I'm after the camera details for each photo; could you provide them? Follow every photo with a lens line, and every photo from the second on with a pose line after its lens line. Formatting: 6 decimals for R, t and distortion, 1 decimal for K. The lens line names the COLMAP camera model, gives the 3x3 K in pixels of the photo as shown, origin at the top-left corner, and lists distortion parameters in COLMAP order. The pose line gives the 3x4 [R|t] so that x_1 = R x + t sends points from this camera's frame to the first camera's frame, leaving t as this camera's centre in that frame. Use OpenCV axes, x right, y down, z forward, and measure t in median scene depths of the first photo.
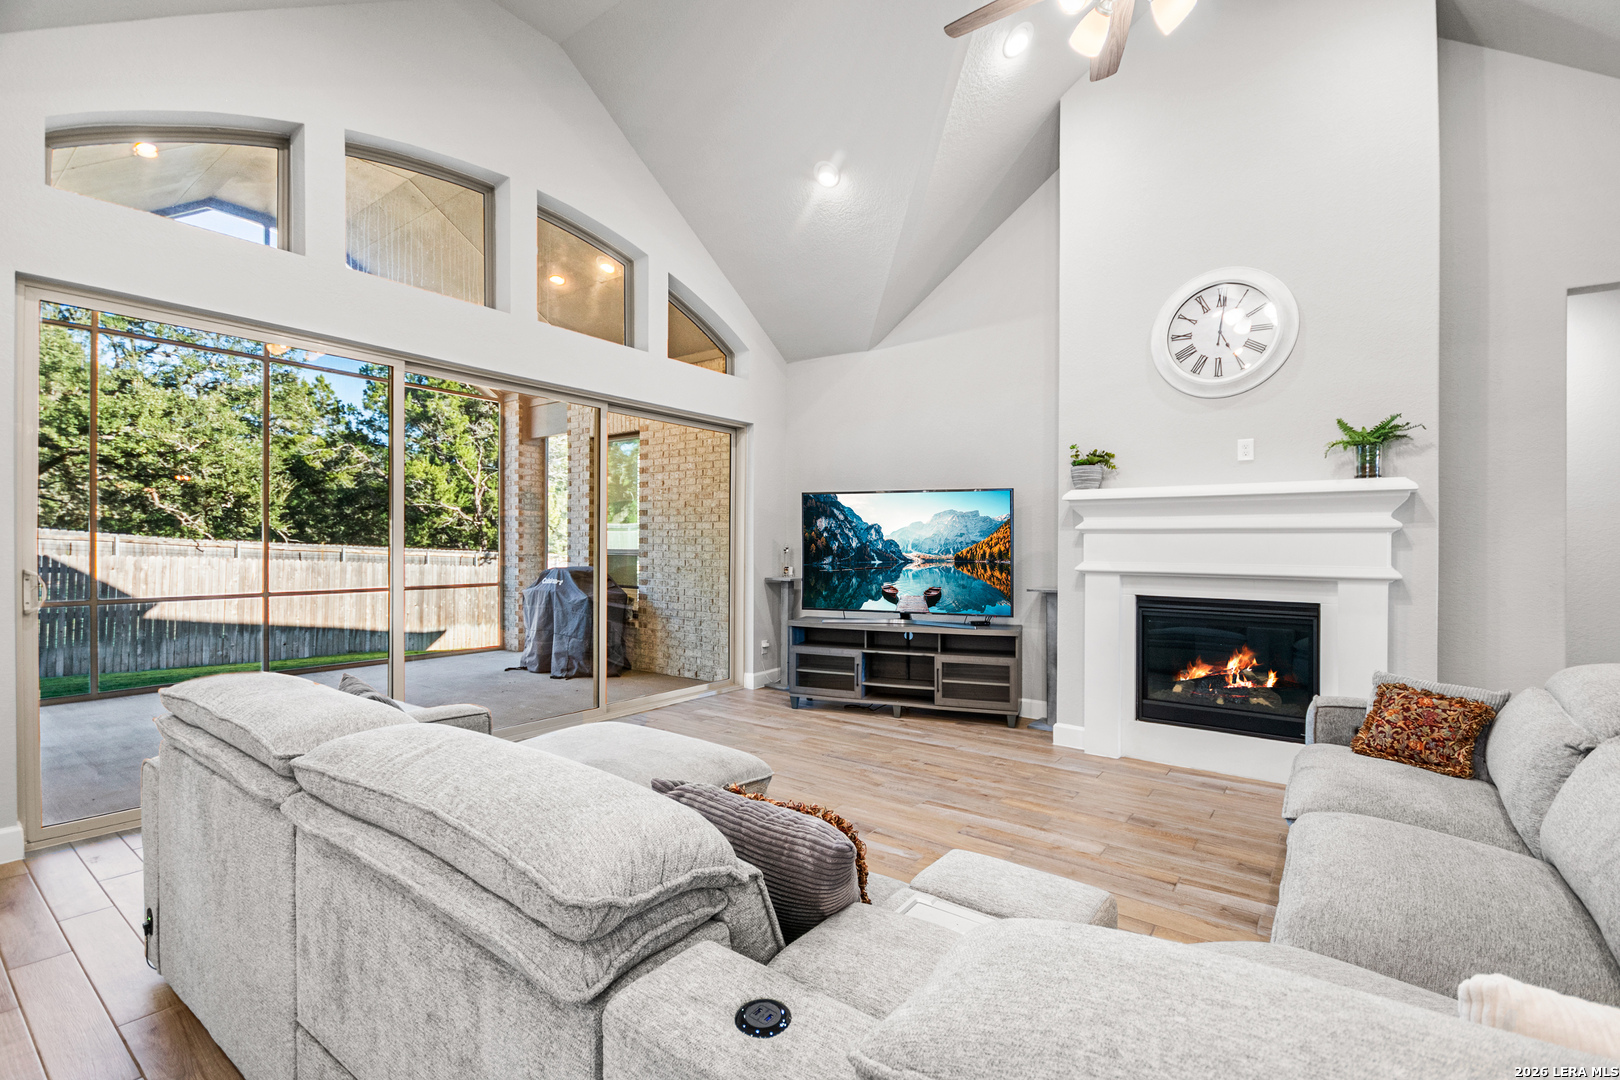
lens RADIAL K [[723.3, 0, 797.0], [0, 723.3, 542.5], [0, 0, 1]] dist [0.004597, -0.007125]
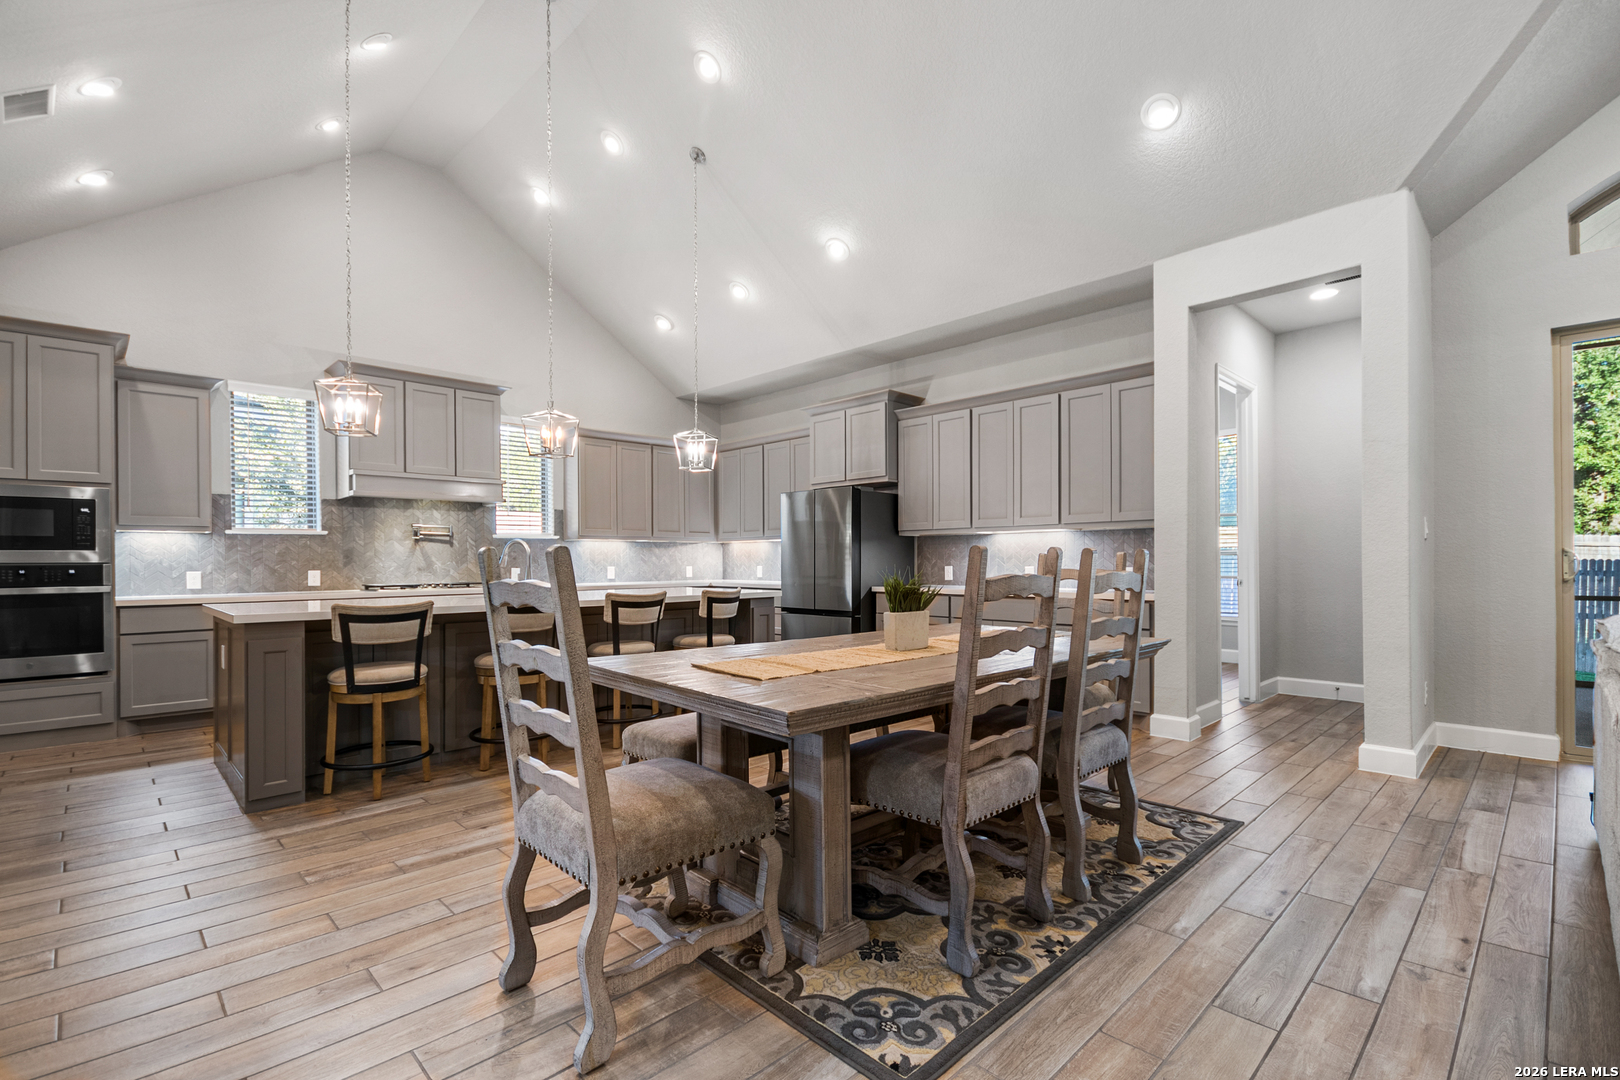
lens RADIAL K [[723.3, 0, 805.8], [0, 723.3, 560.7], [0, 0, 1]] dist [0.004597, -0.007125]
pose [[-0.152862, -0.009132, -0.988205, 0.258531], [0.008255, 0.999911, -0.010517, 0.035081], [0.988213, -0.009765, -0.152773, -0.104547]]
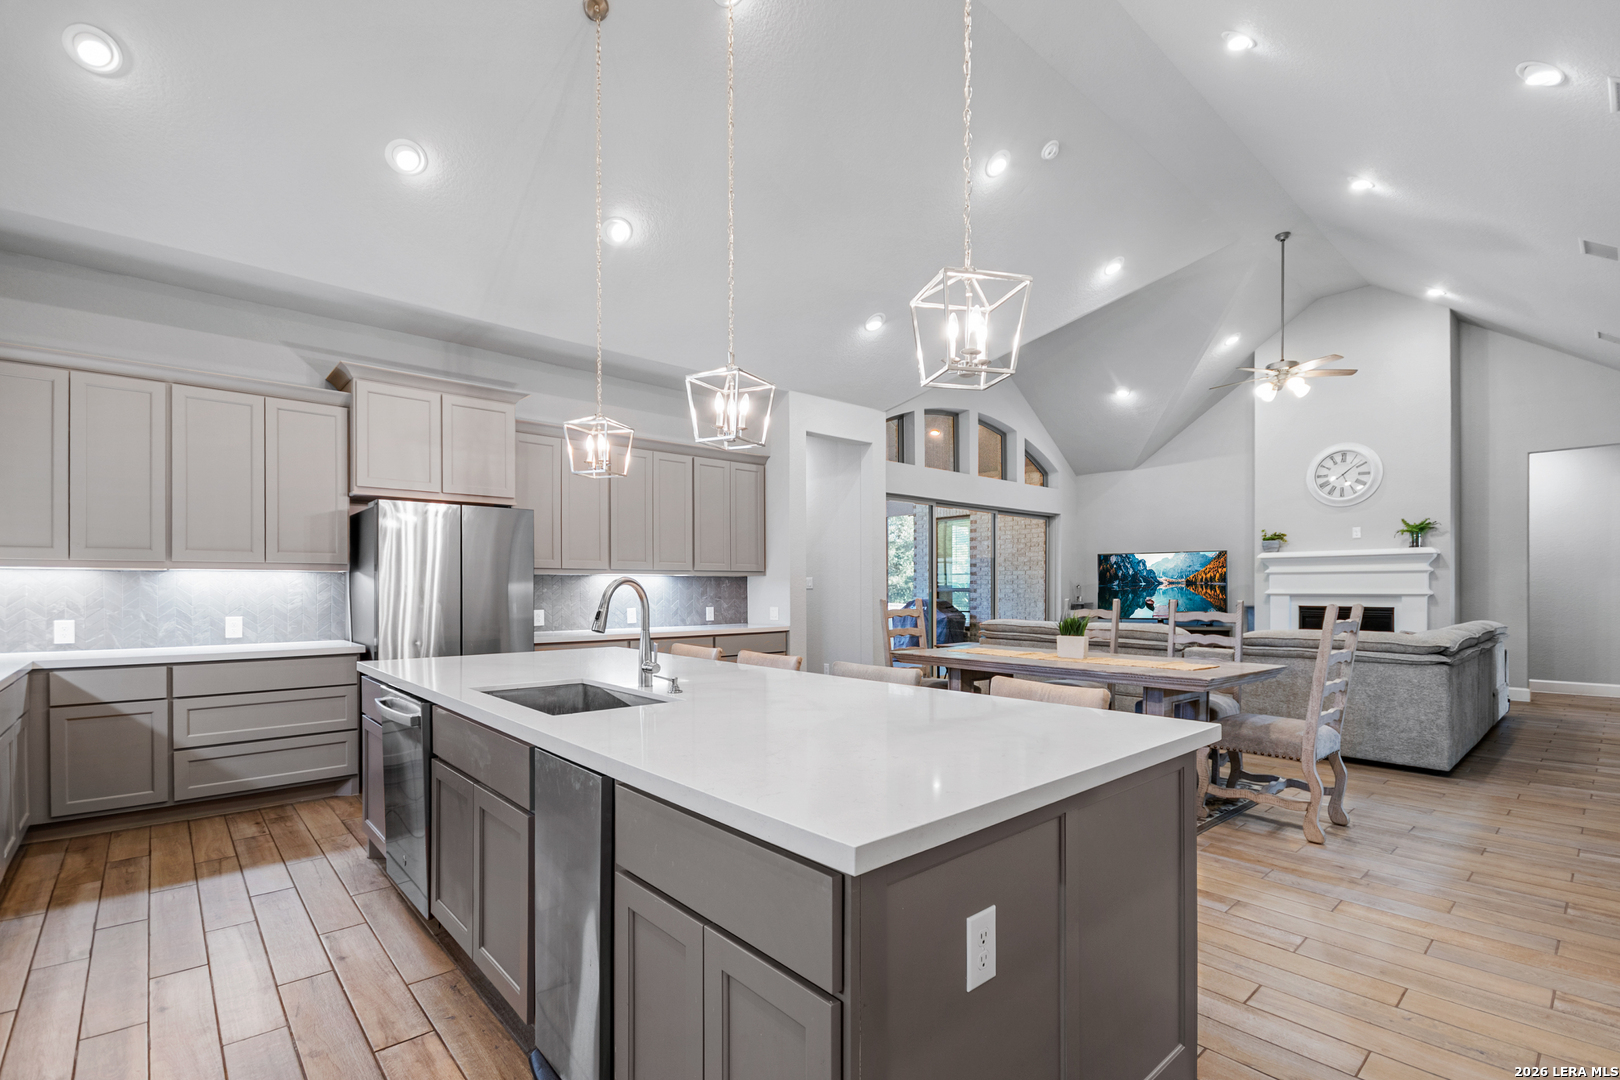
lens RADIAL K [[723.3, 0, 811.5], [0, 723.3, 588.1], [0, 0, 1]] dist [0.004597, -0.007125]
pose [[0.981125, -0.011151, -0.193051, -0.395632], [0.011820, 0.999927, 0.002315, 0.003250], [0.193011, -0.004553, 0.981186, -1.038515]]
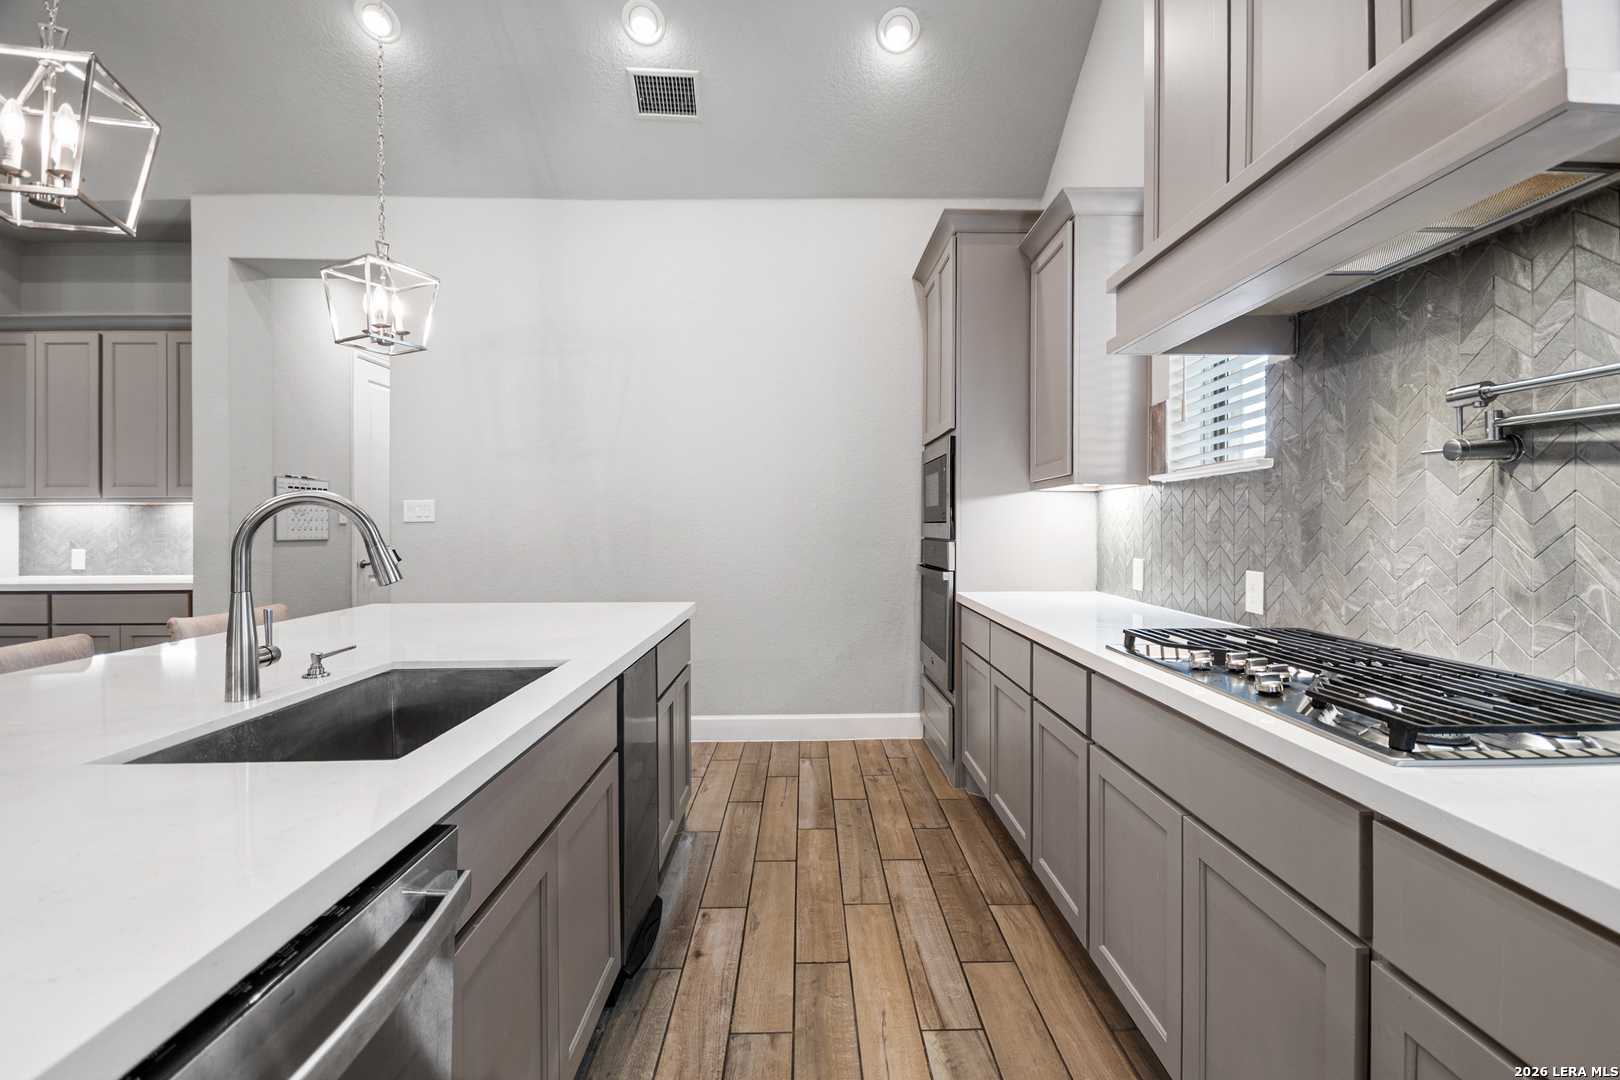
lens RADIAL K [[723.3, 0, 830.2], [0, 723.3, 525.8], [0, 0, 1]] dist [0.004597, -0.007125]
pose [[-0.628600, -0.008126, 0.777686, -0.912527], [-0.004118, 0.999966, 0.007120, 0.004843], [-0.777718, 0.001273, -0.628612, -0.598066]]
